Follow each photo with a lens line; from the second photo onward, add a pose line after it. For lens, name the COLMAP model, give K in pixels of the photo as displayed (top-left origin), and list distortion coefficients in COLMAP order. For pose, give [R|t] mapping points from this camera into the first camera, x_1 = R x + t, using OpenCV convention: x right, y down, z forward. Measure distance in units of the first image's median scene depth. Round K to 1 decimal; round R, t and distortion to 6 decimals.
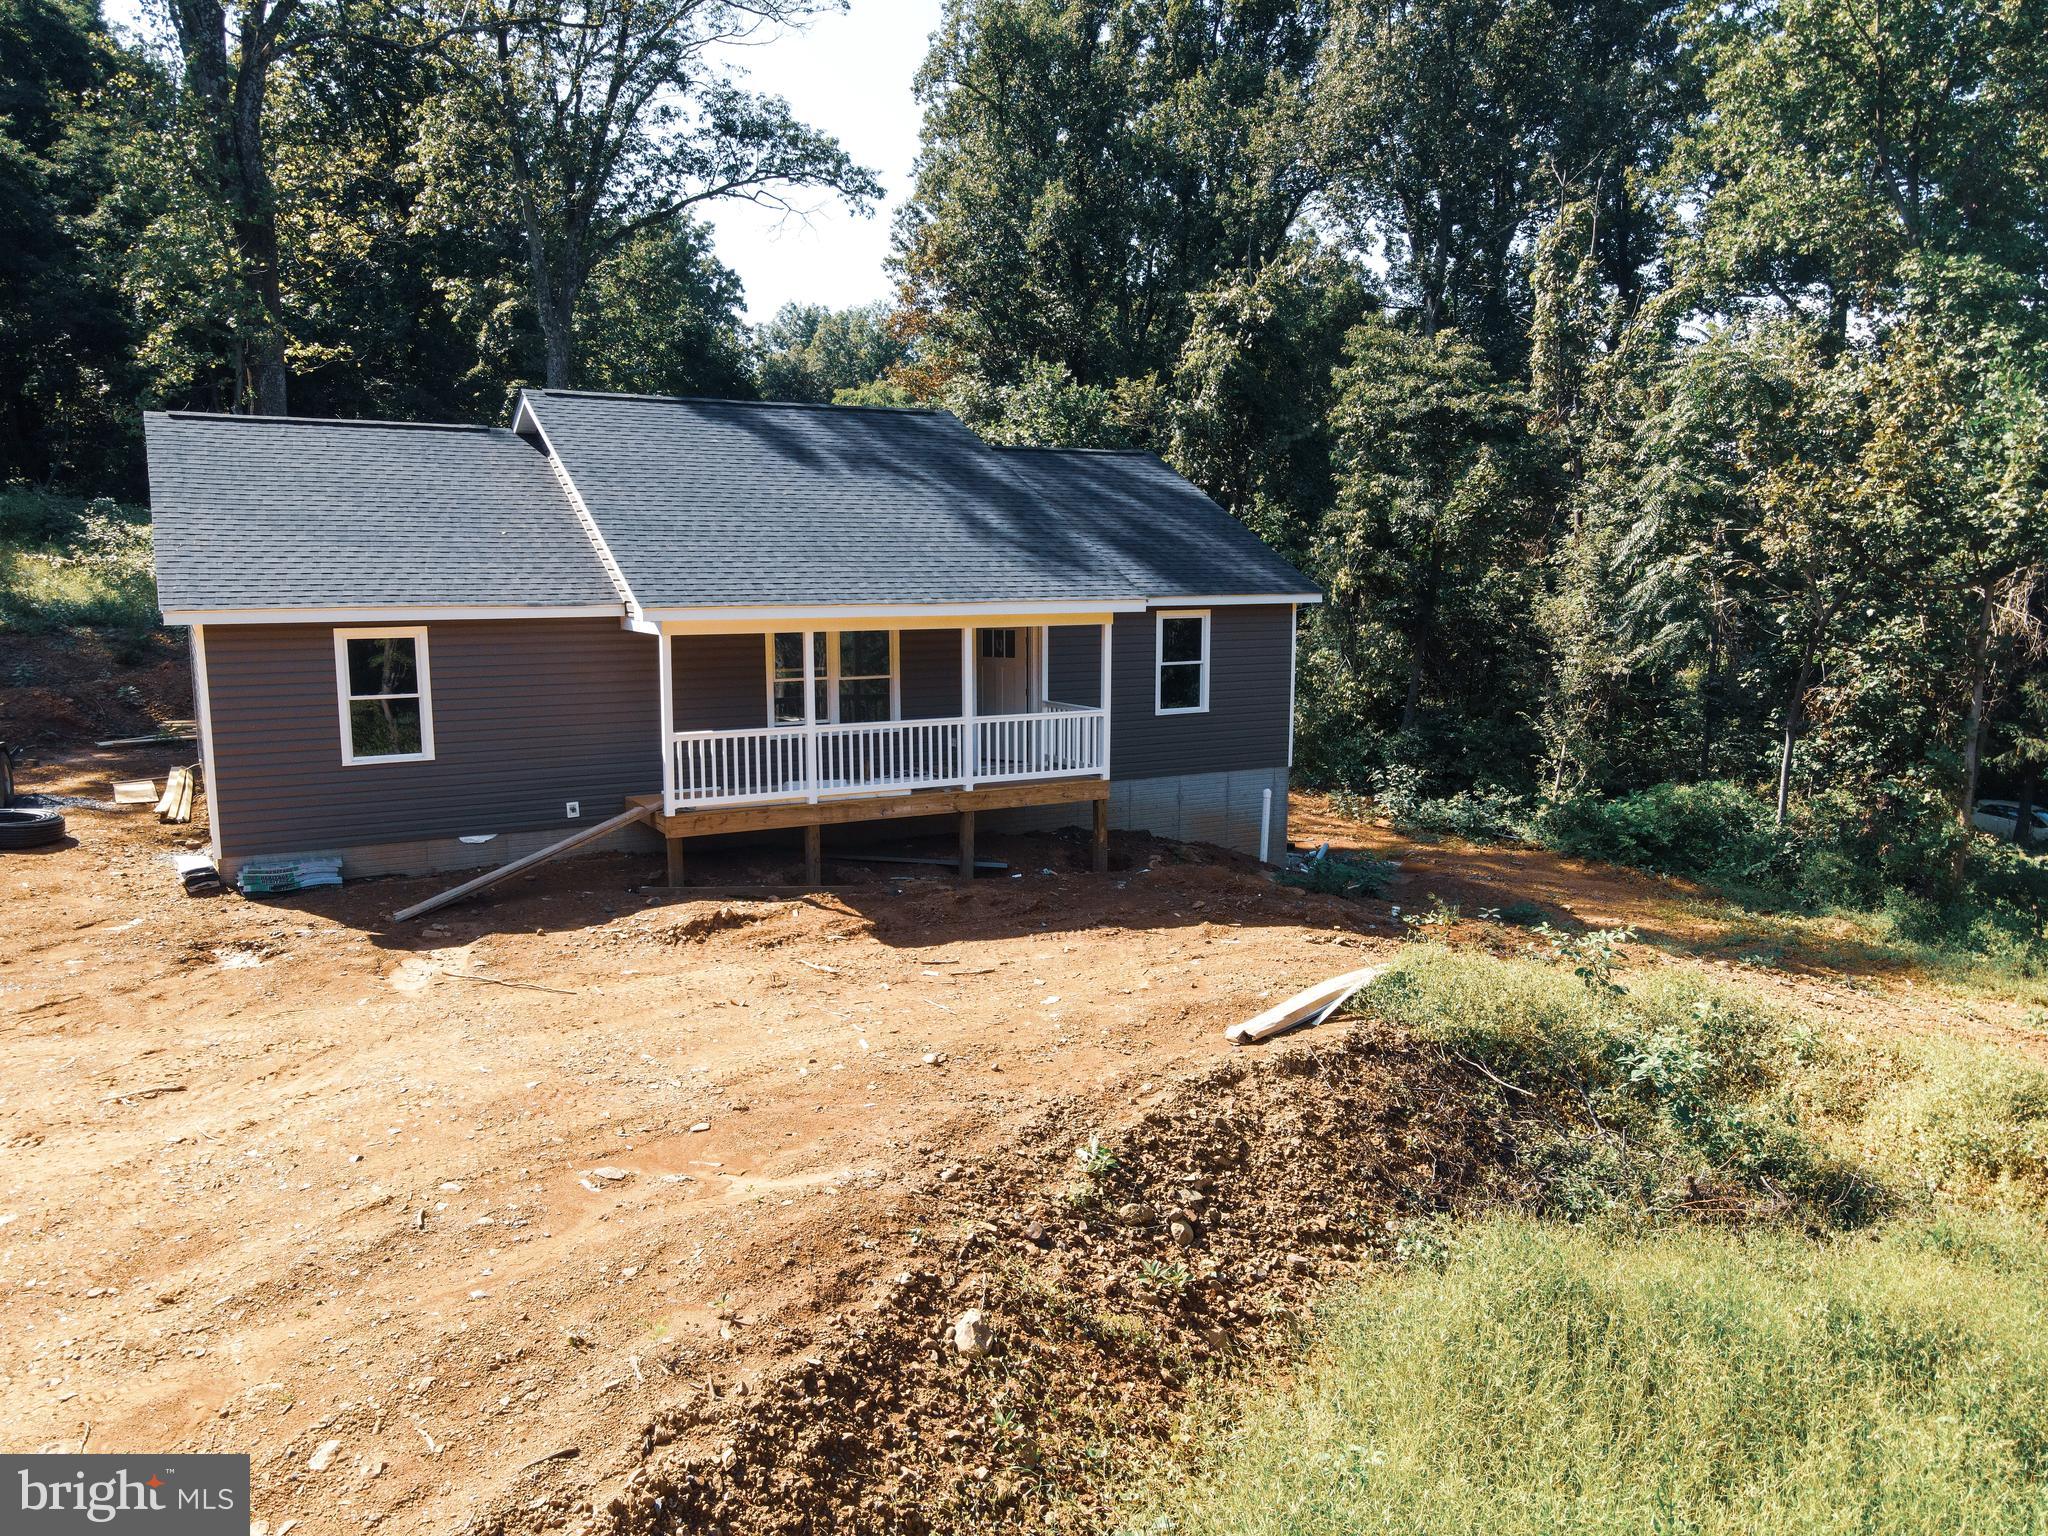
lens RADIAL K [[1489.8, 0, 1002.2], [0, 1489.8, 769.1], [0, 0, 1]] dist [-0.006214, -0.000171]
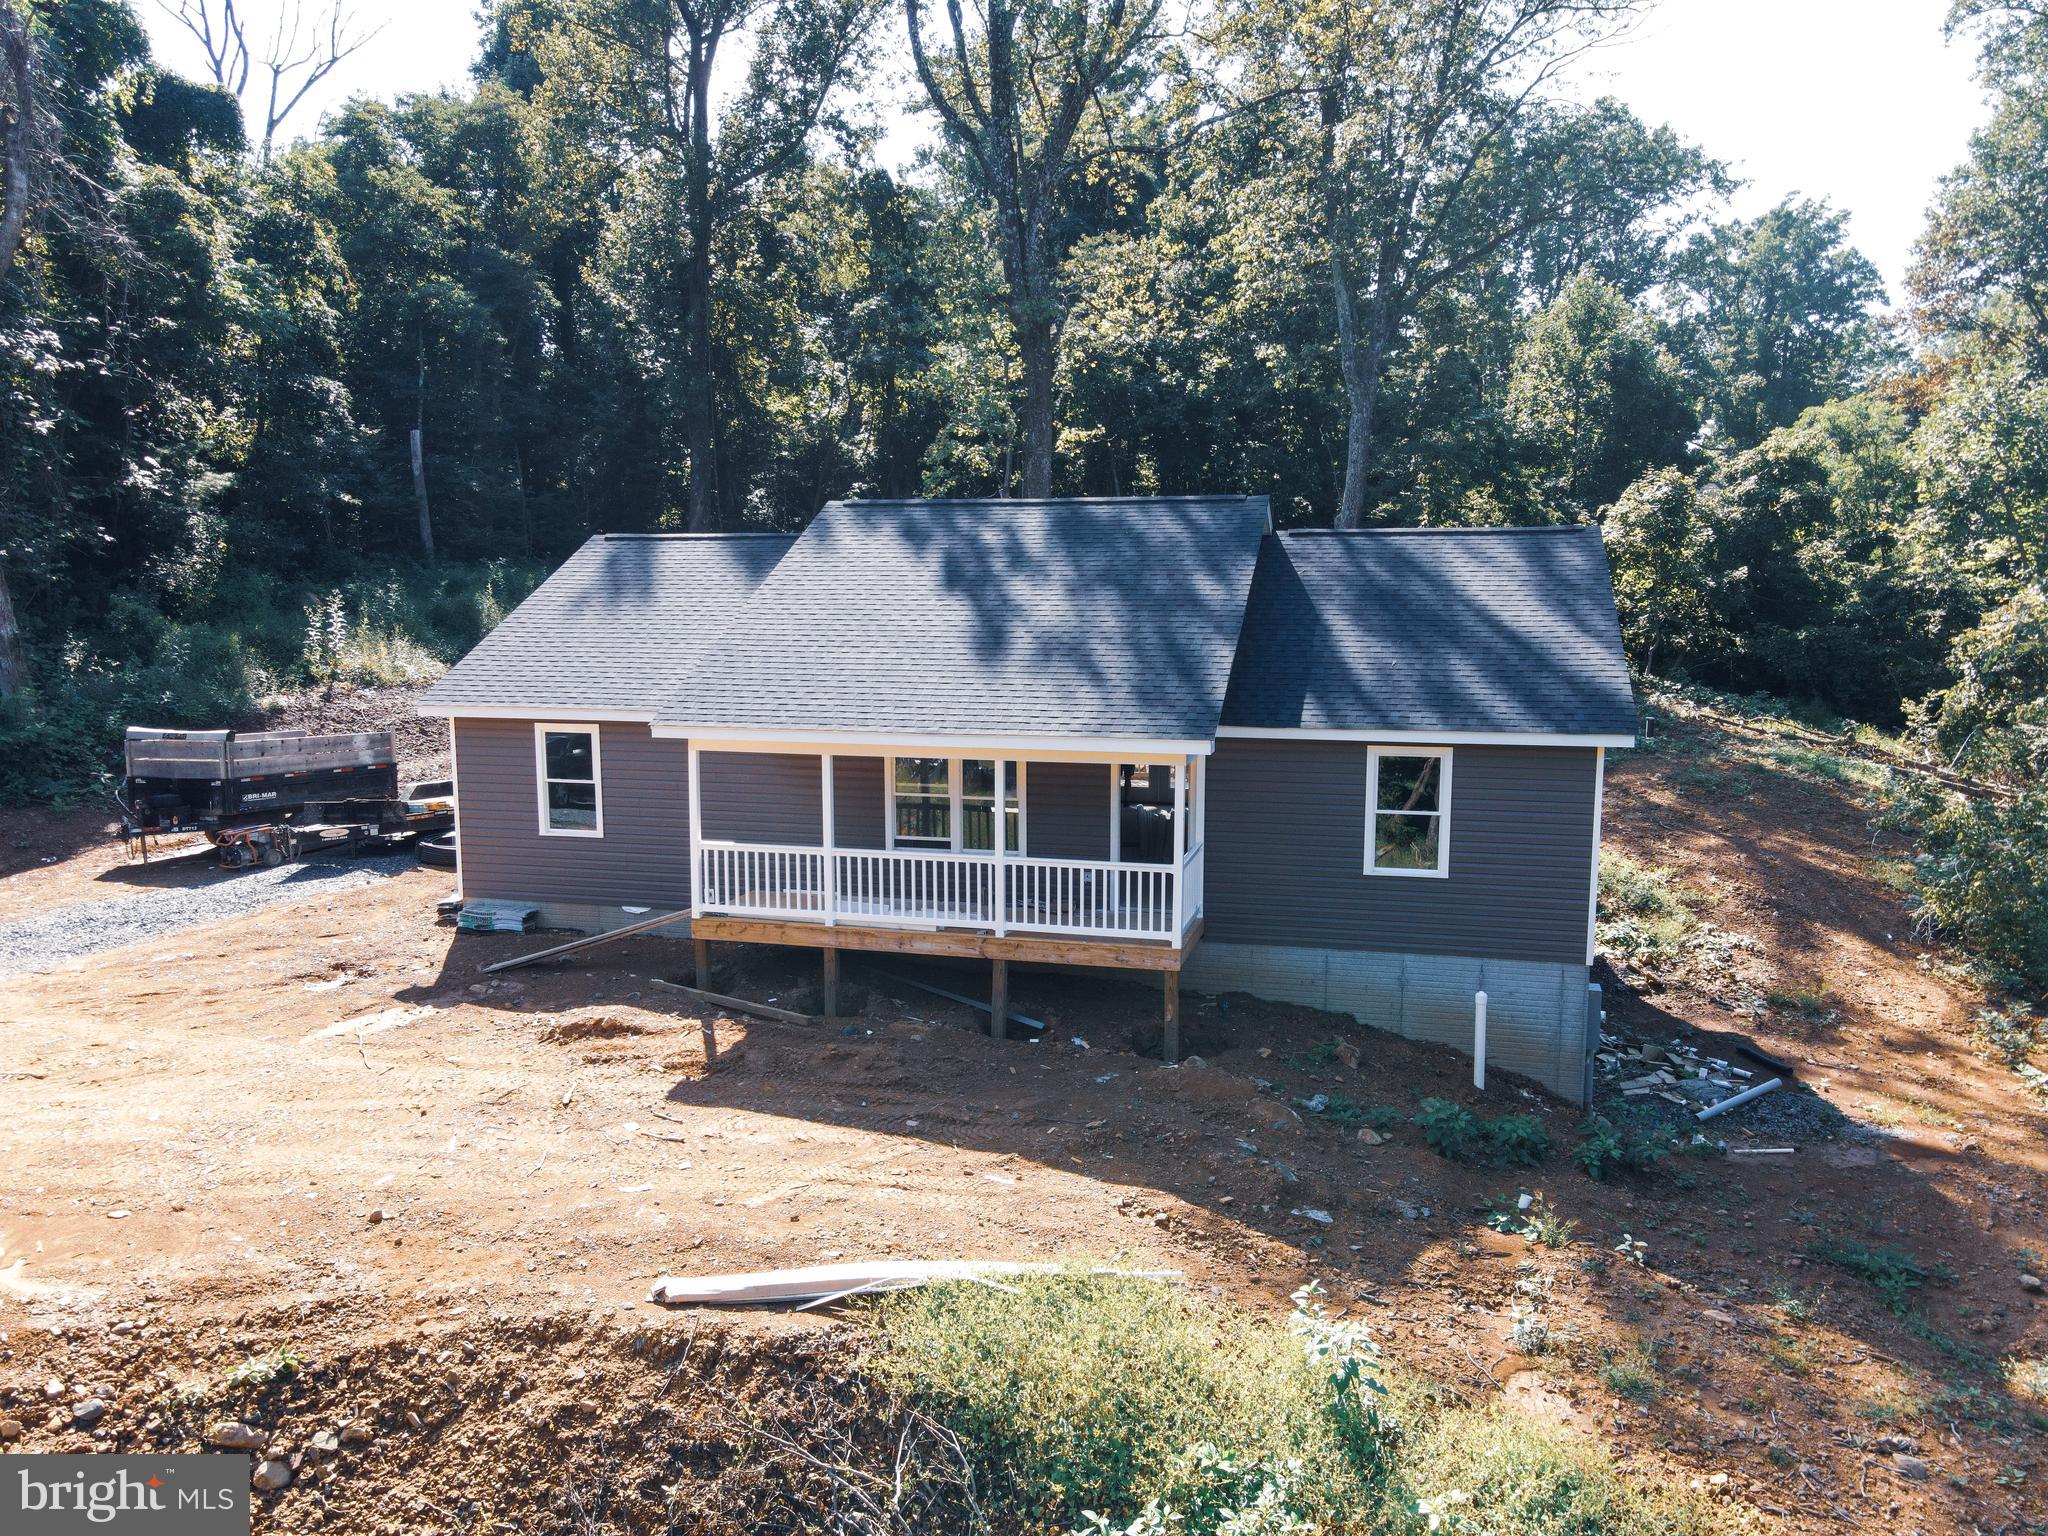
lens RADIAL K [[1469.7, 0, 1024.0], [0, 1469.7, 768.0], [0, 0, 1]] dist [0.015324, -0.002962]
pose [[0.731283, 0.088235, -0.676342, 0.772757], [-0.097572, 0.994932, 0.024300, -0.146628], [0.675059, 0.048222, 0.736186, 0.446530]]
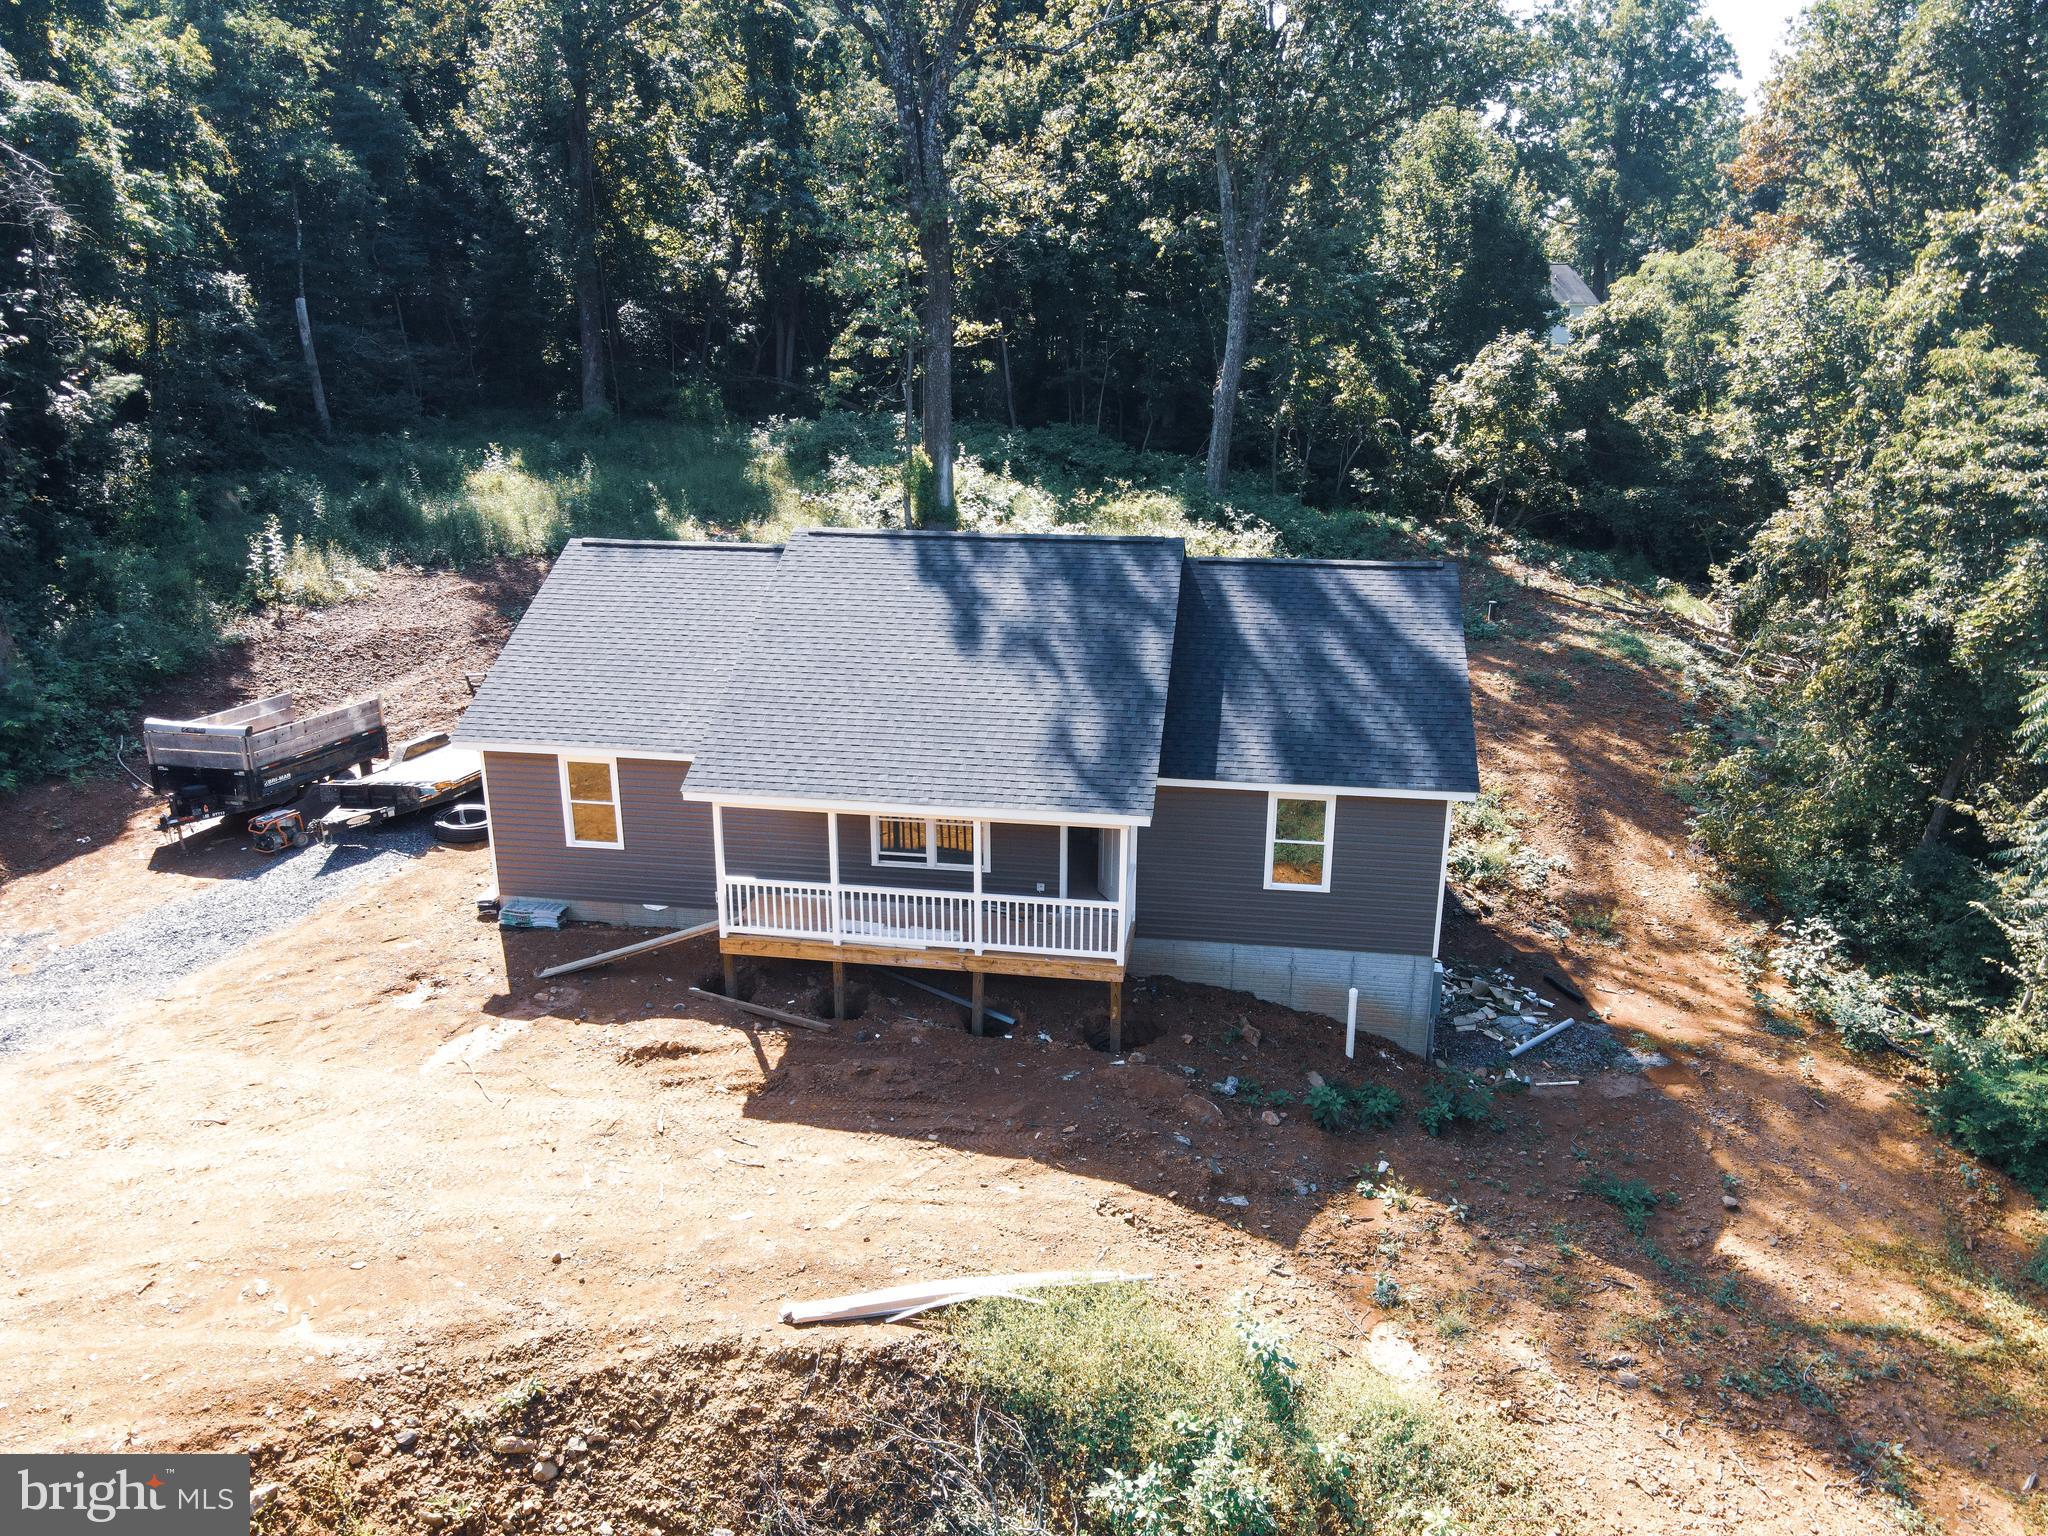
lens RADIAL K [[1466.6, 0, 1018.0], [0, 1466.6, 761.5], [0, 0, 1]] dist [0.006860, 0.007310]
pose [[0.791640, 0.182100, -0.583221, 0.826304], [-0.087996, 0.978582, 0.186102, -0.448353], [0.604618, -0.096004, 0.790708, 0.188363]]
